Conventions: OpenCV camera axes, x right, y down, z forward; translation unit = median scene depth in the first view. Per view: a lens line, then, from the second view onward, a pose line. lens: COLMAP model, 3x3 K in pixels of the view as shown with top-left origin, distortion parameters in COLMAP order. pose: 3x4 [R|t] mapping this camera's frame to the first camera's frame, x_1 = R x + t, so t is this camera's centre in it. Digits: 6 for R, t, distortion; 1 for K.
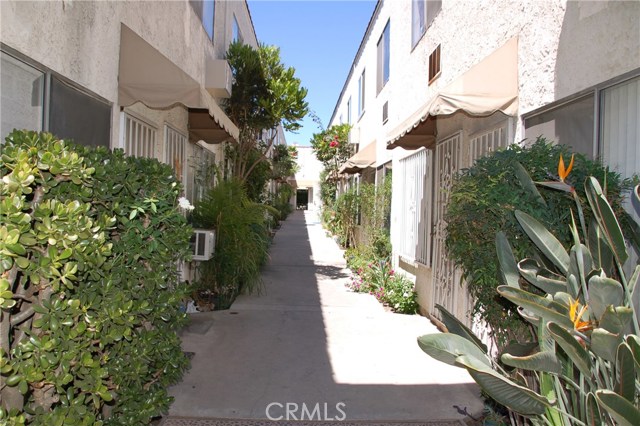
lens RADIAL K [[520.7, 0, 320.0], [0, 520.7, 213.0], [0, 0, 1]] dist [-0.156375, 0.126043]
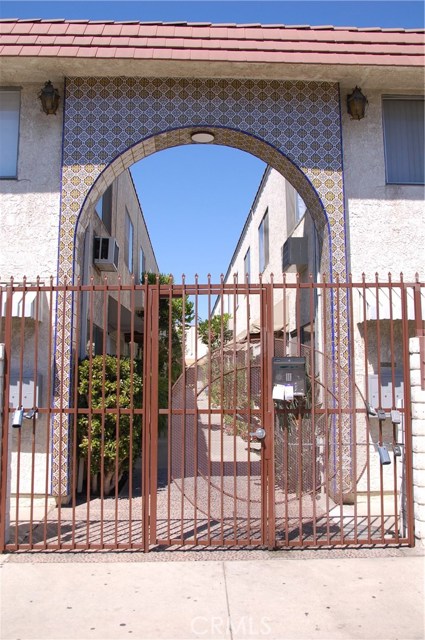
lens RADIAL K [[627.3, 0, 214.0], [0, 627.3, 304.4], [0, 0, 1]] dist [-0.054158, -0.000293]
pose [[0.999734, -0.022382, 0.005544, 0.015282], [0.022946, 0.989420, -0.143257, 0.018509], [-0.002279, 0.143346, 0.989670, -0.470035]]
